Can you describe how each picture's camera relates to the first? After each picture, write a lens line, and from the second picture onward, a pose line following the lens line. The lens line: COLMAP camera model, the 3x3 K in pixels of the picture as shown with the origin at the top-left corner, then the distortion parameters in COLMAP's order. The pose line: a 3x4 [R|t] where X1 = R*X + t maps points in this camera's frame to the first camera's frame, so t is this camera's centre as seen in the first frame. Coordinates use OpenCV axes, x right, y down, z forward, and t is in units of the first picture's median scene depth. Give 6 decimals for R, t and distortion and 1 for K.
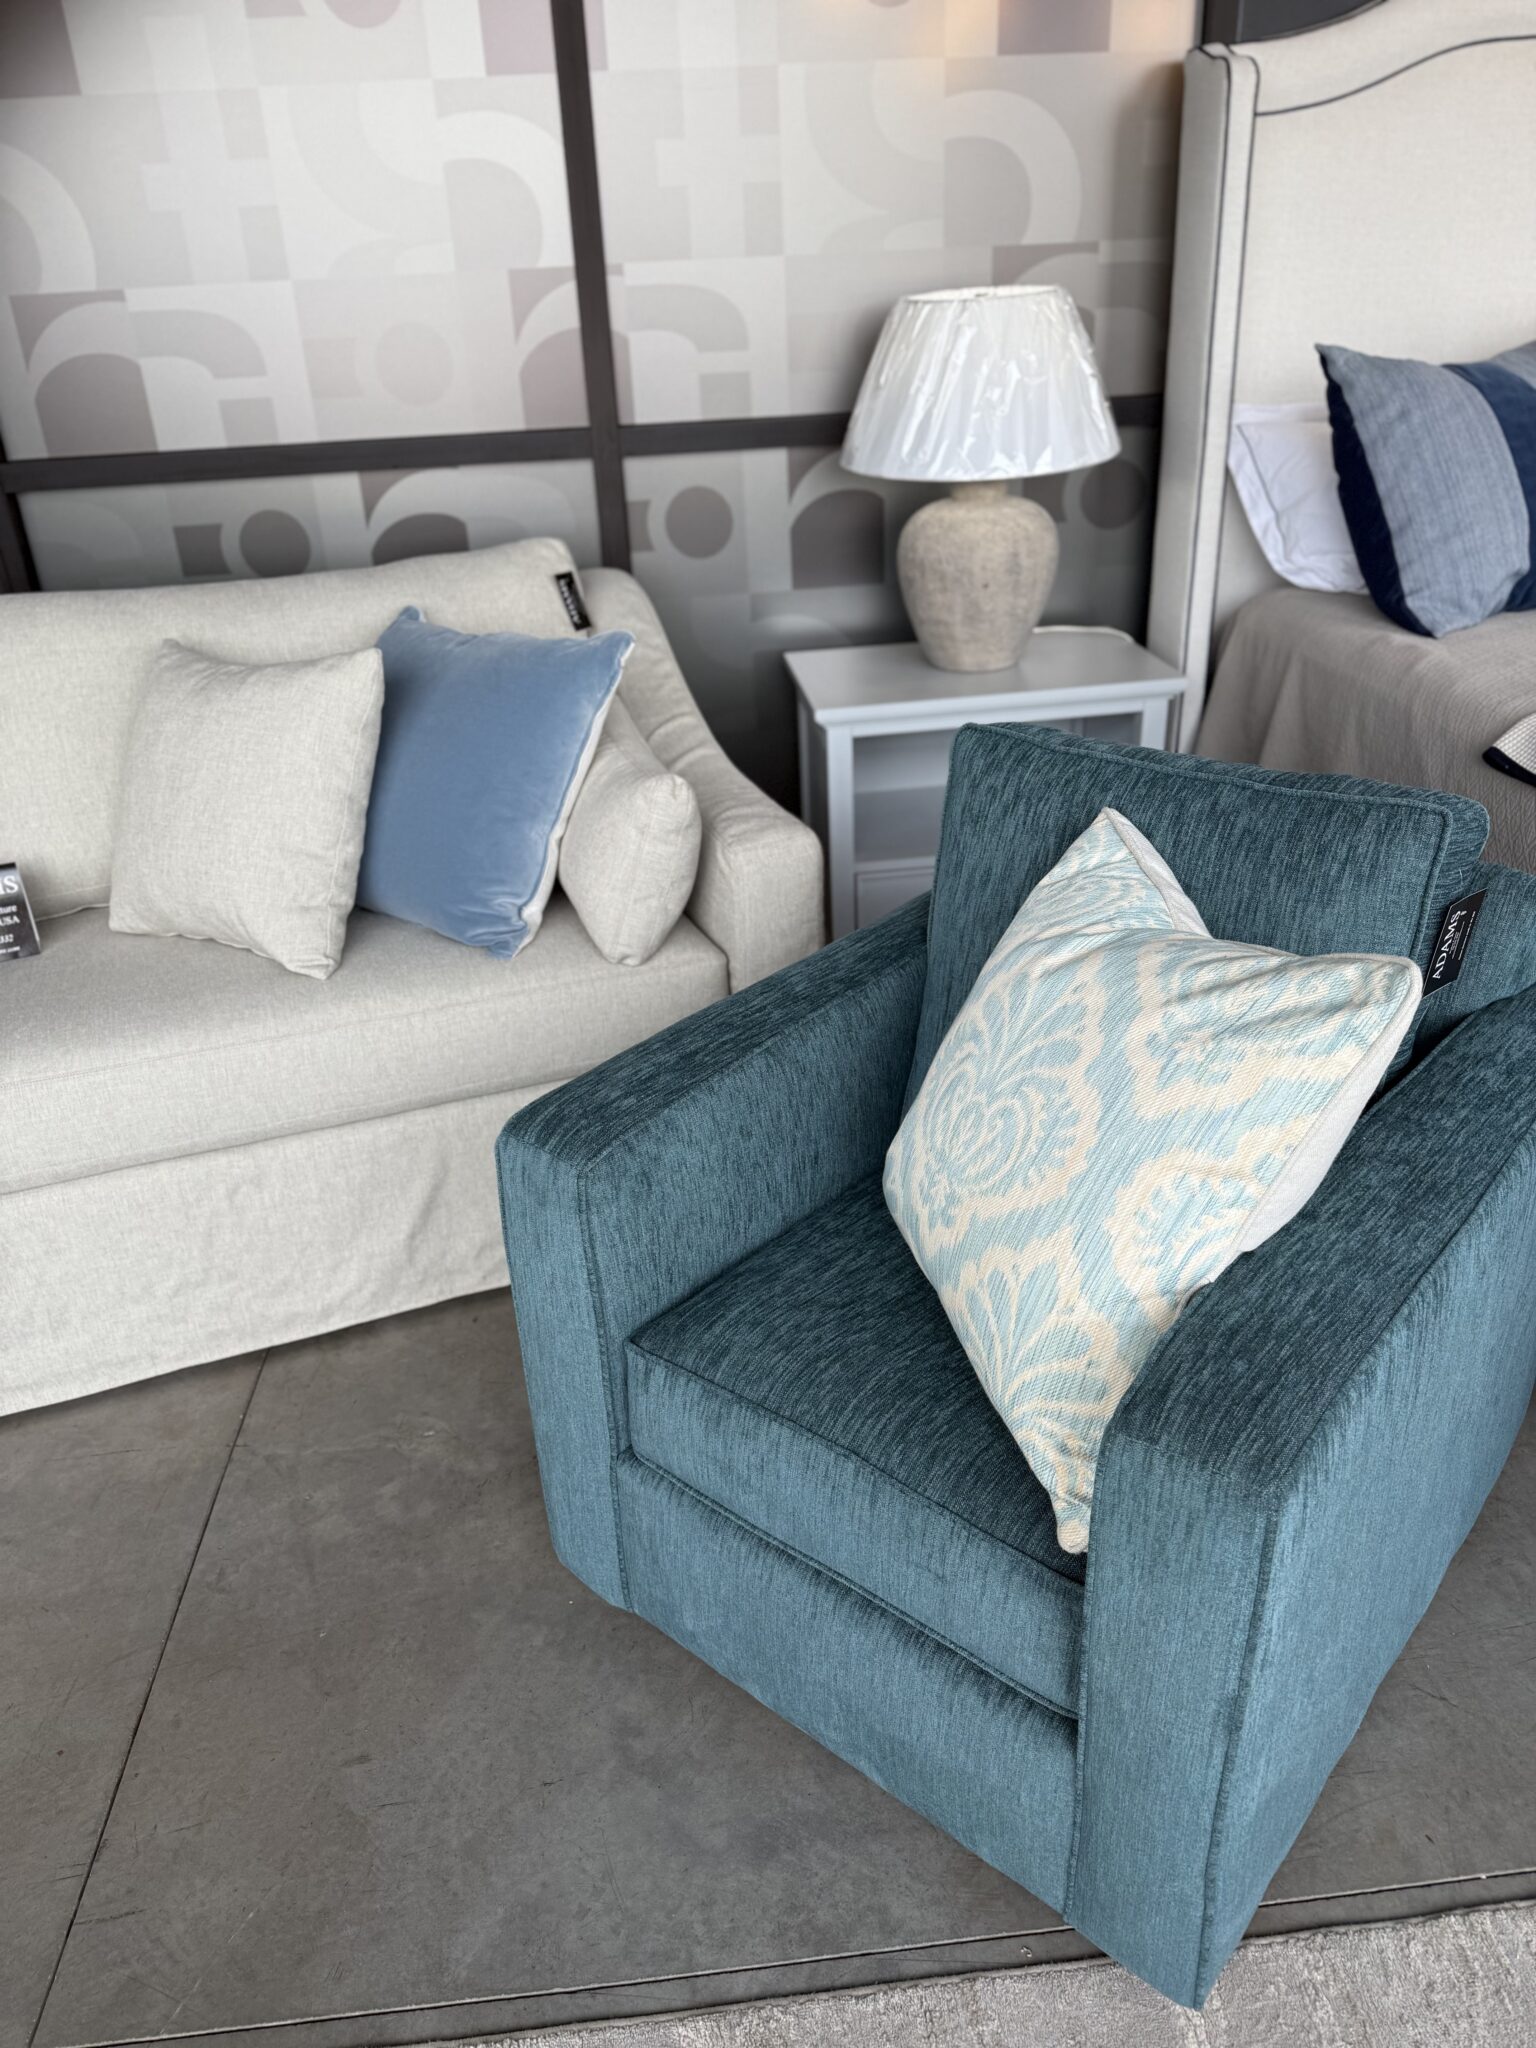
lens RADIAL K [[1431.9, 0, 721.7], [0, 1431.9, 1021.0], [0, 0, 1]] dist [0.029588, -0.049921]
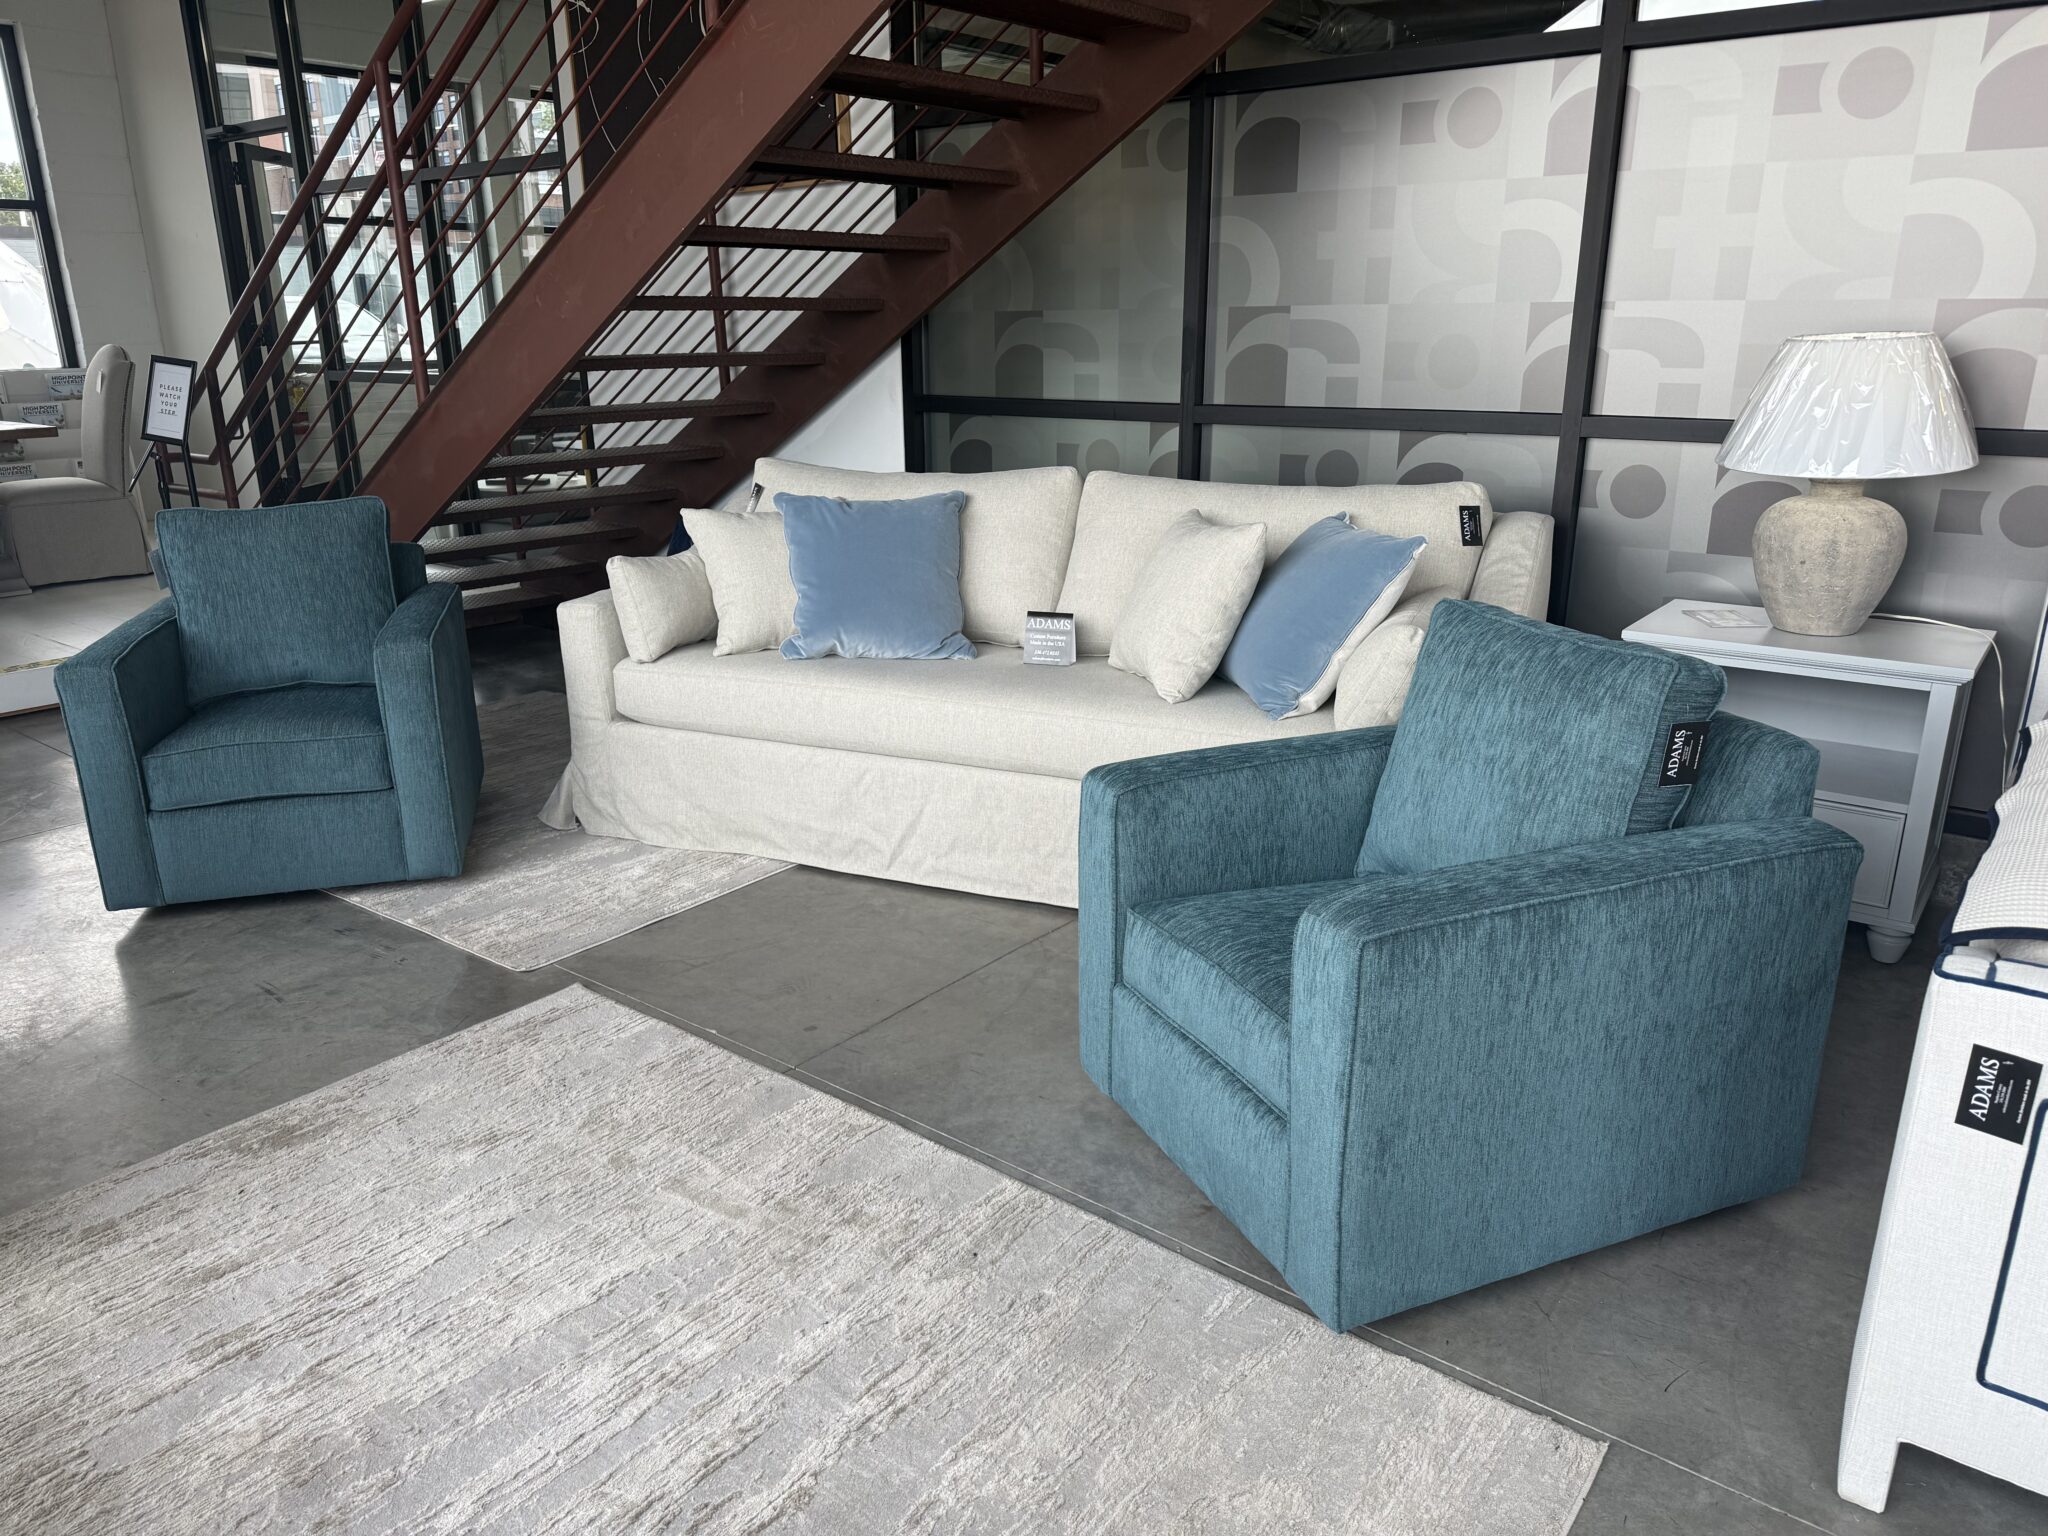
lens RADIAL K [[1431.9, 0, 1016.9], [0, 1431.9, 785.1], [0, 0, 1]] dist [0.029588, -0.049921]
pose [[0.722329, 0.251330, -0.644263, 0.538273], [-0.333748, 0.942640, -0.006461, 0.103840], [0.605684, 0.219689, 0.764777, -0.289916]]
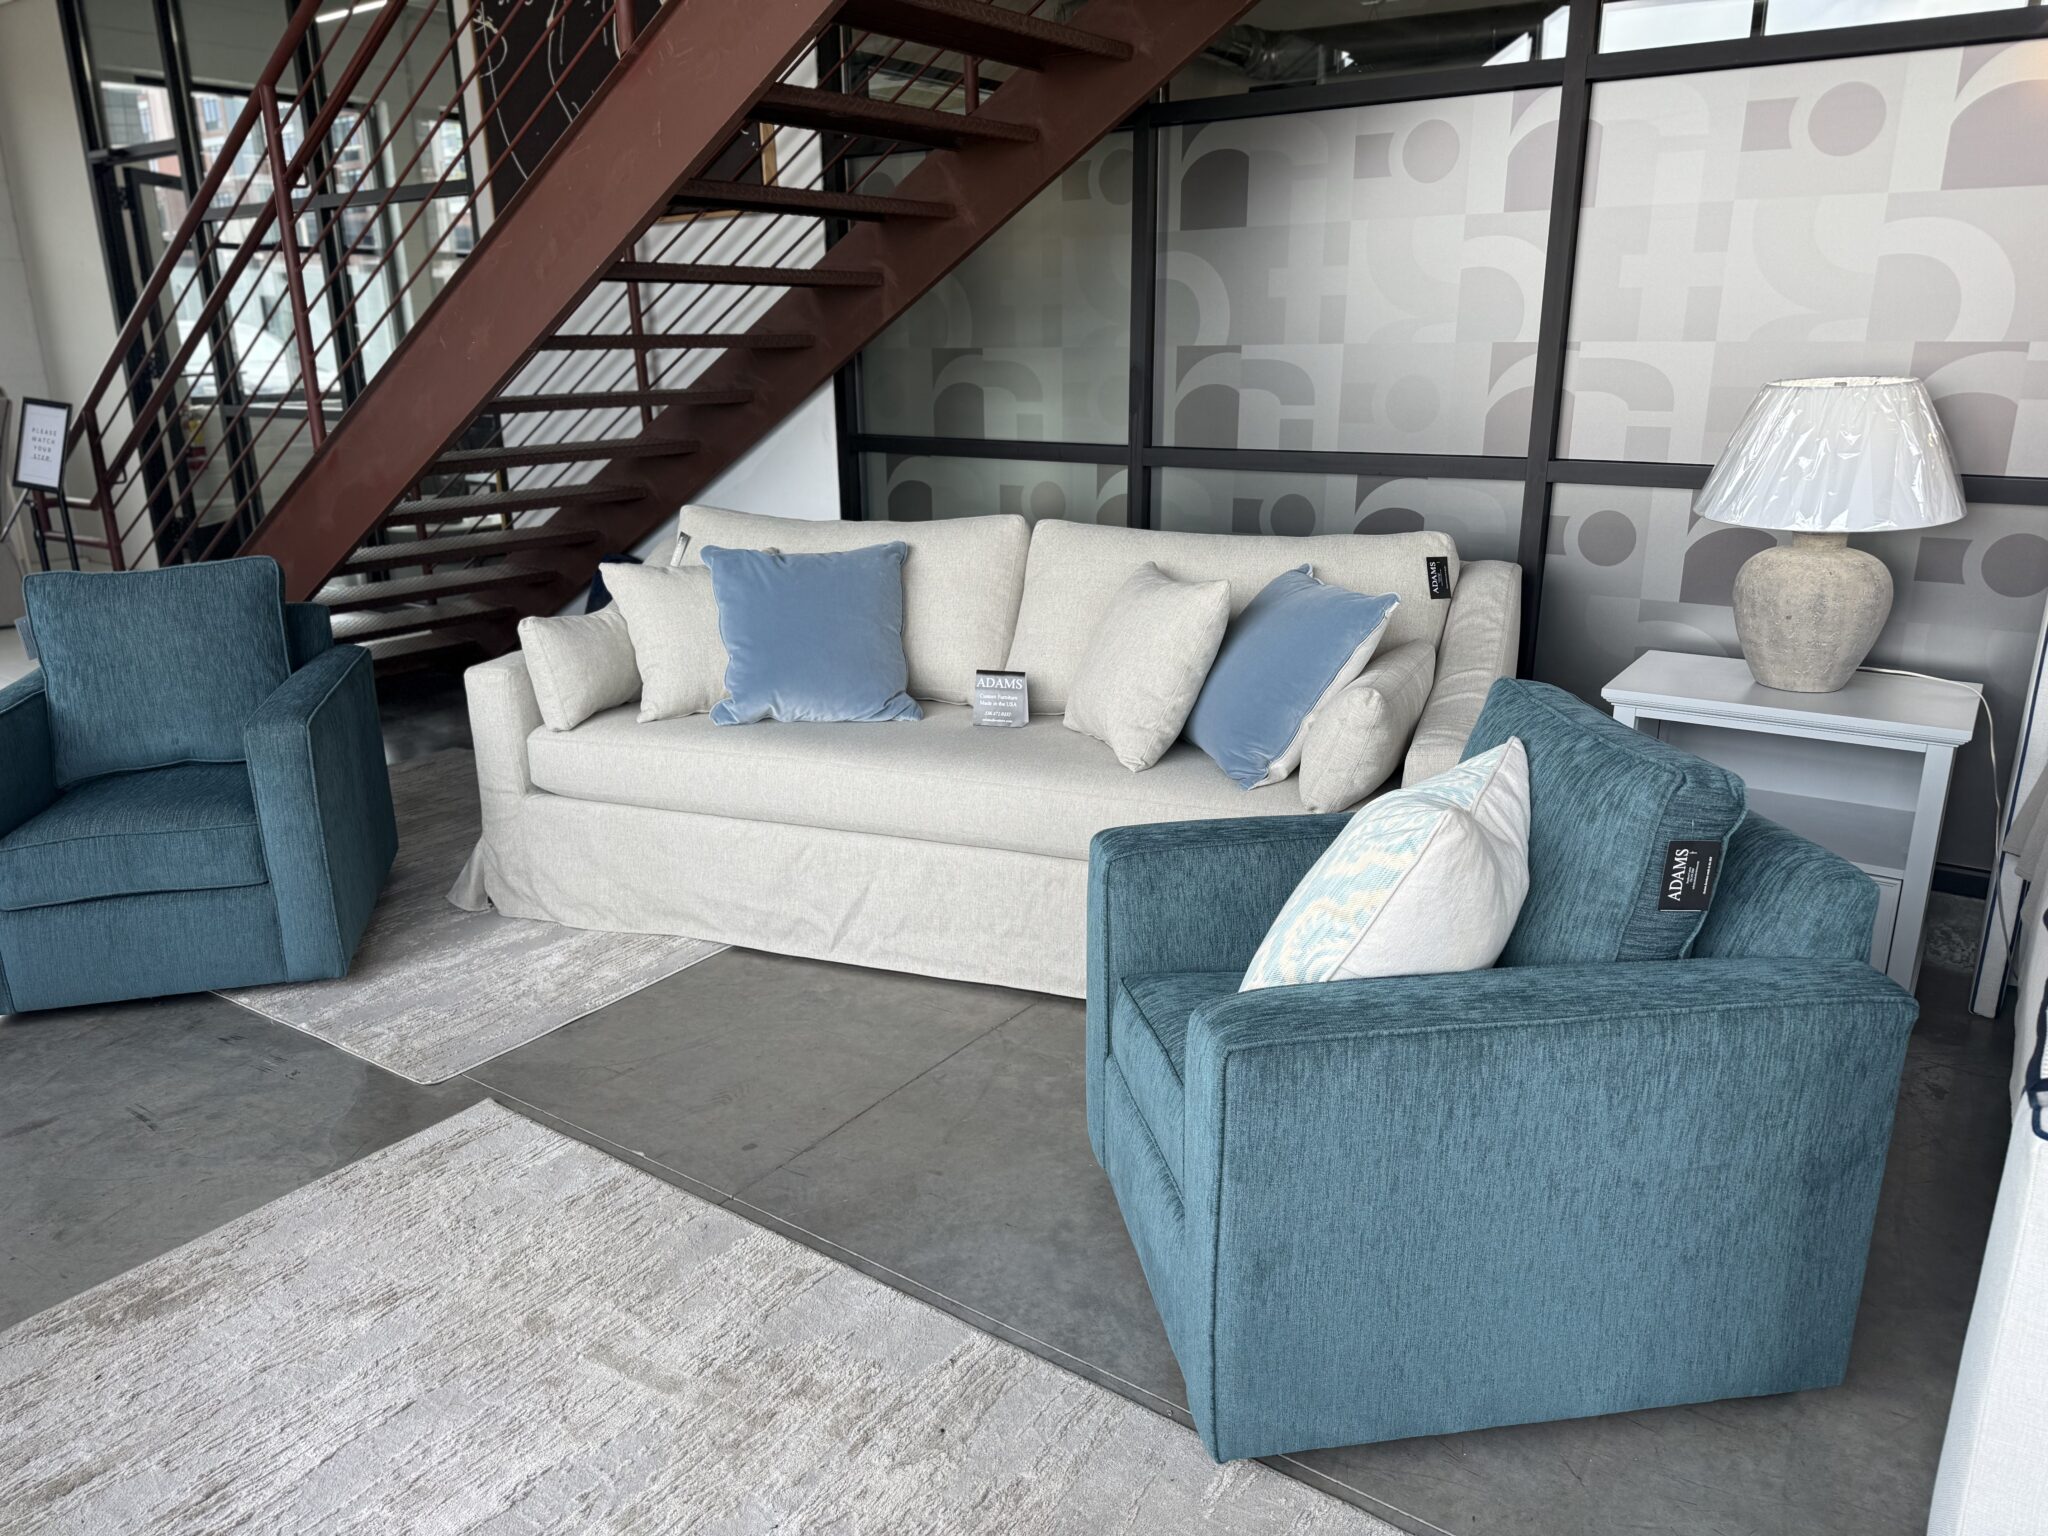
lens RADIAL K [[1431.9, 0, 1028.0], [0, 1431.9, 780.4], [0, 0, 1]] dist [0.029588, -0.049921]
pose [[0.760222, 0.228125, -0.608294, 0.457003], [-0.314503, 0.948522, -0.037335, 0.058230], [0.568463, 0.219693, 0.792833, -0.241249]]
